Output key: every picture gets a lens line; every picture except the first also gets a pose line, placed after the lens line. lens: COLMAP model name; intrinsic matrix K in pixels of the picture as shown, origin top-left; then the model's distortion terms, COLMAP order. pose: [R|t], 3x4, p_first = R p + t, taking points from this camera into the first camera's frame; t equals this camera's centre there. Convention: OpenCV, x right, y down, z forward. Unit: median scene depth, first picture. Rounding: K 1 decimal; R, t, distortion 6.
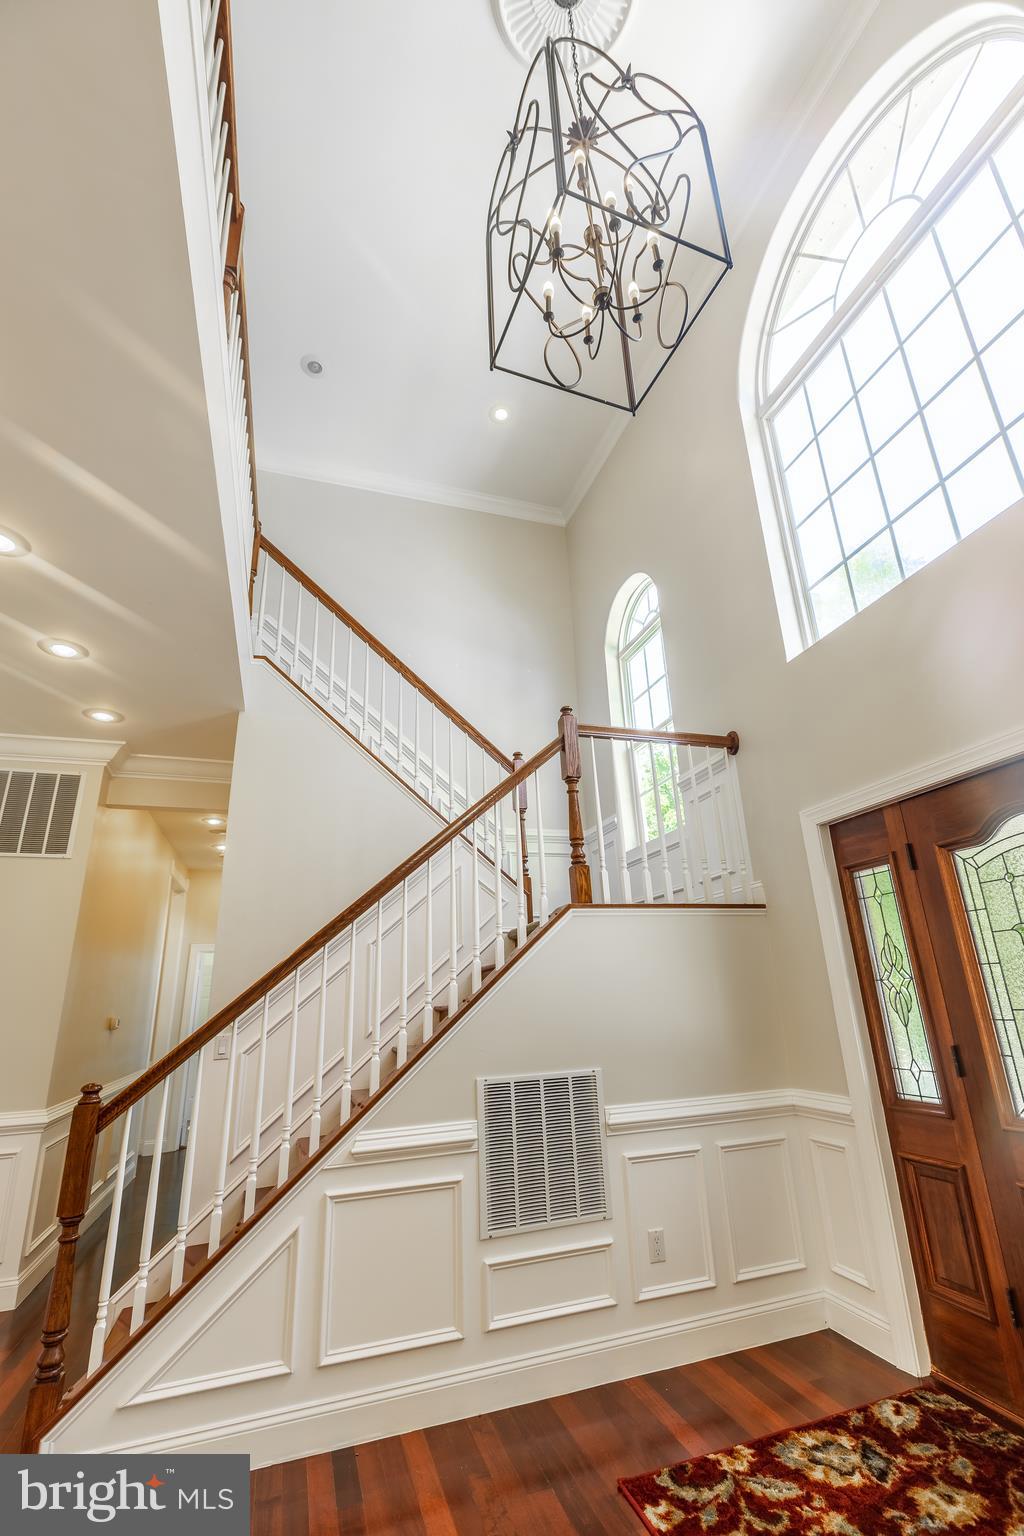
lens RADIAL K [[668.3, 0, 520.0], [0, 668.3, 781.9], [0, 0, 1]] dist [-0.001366, -0.000577]
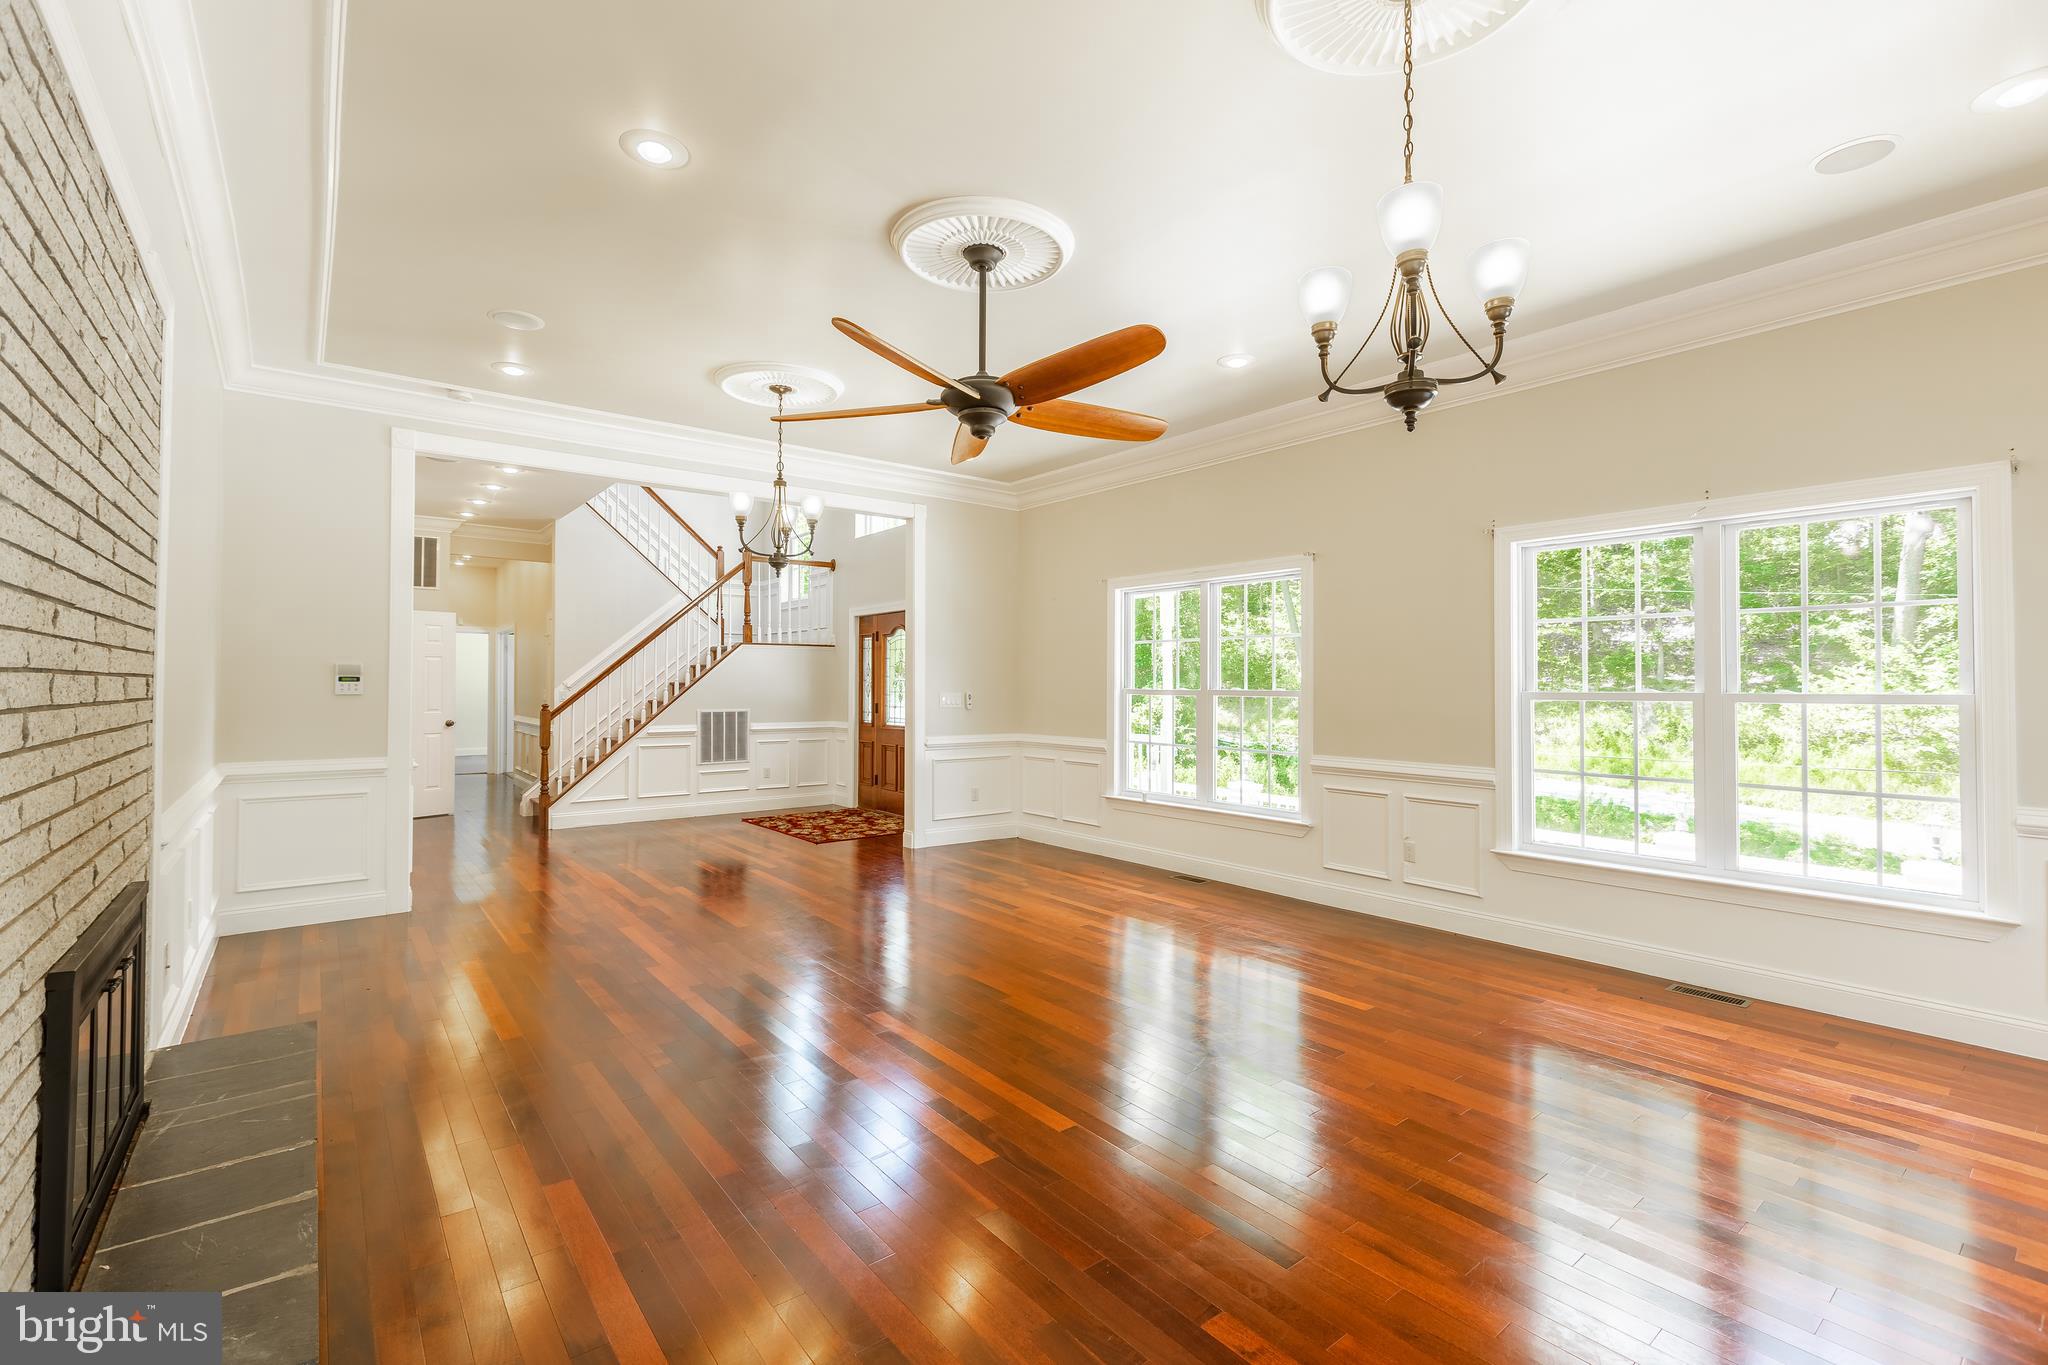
lens RADIAL K [[891.1, 0, 1026.5], [0, 891.1, 667.1], [0, 0, 1]] dist [-0.001366, -0.000577]
pose [[0.935561, 0.051456, 0.349397, -0.080742], [-0.151383, 0.952260, 0.265110, -0.745404], [-0.319076, -0.300919, 0.898687, -2.236849]]
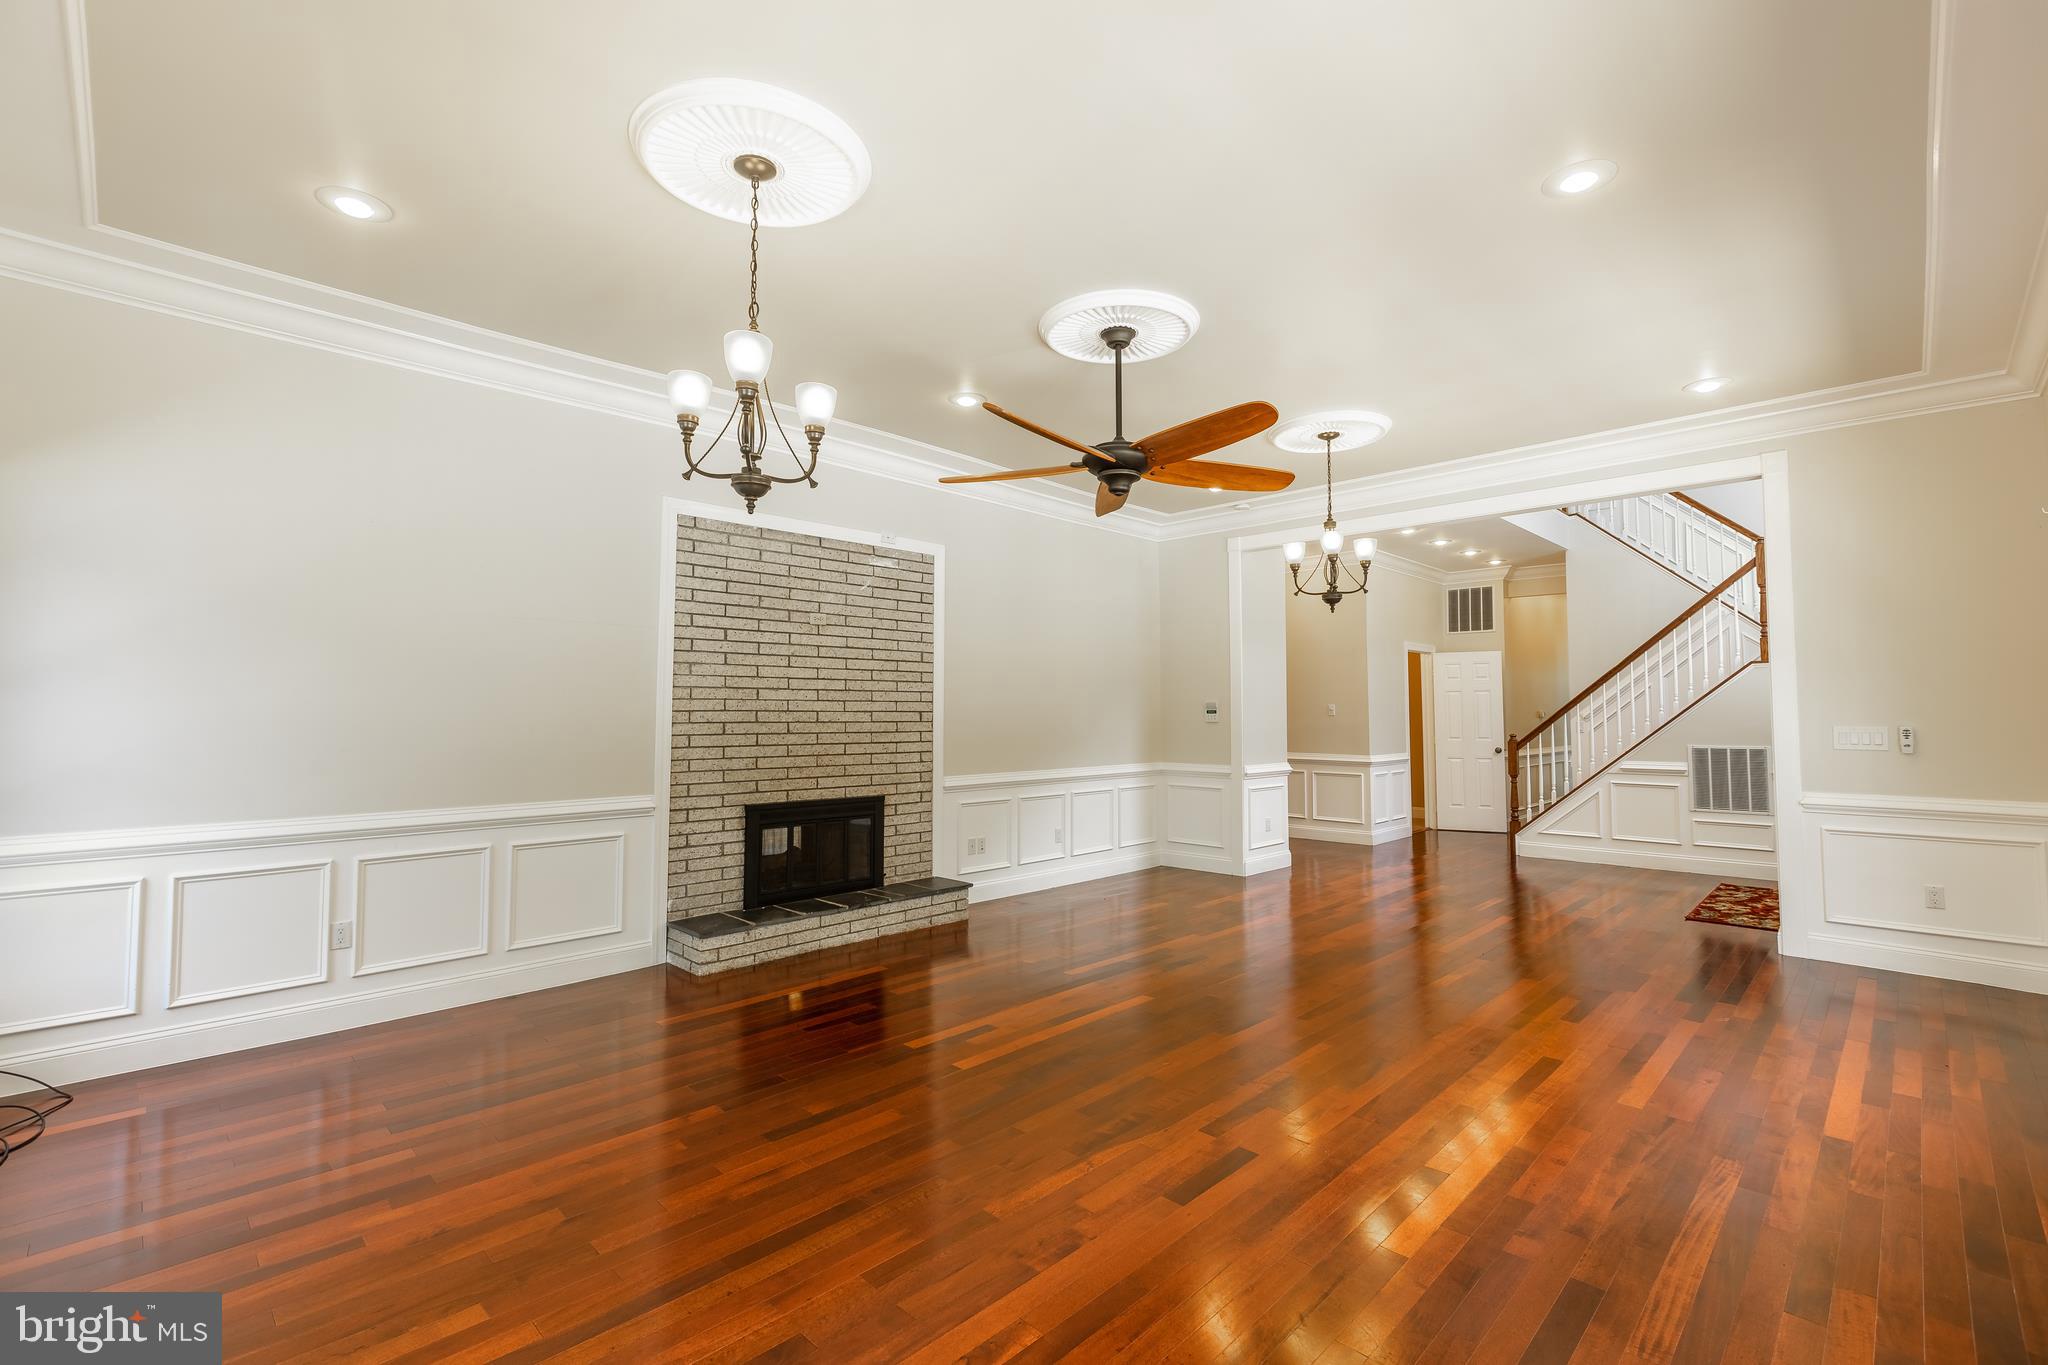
lens RADIAL K [[891.1, 0, 1026.5], [0, 891.1, 667.1], [0, 0, 1]] dist [-0.001366, -0.000577]
pose [[0.447131, -0.007417, -0.894438, 1.439248], [0.268562, 0.954942, 0.126335, -0.670564], [0.853199, -0.296700, 0.428976, -1.816734]]
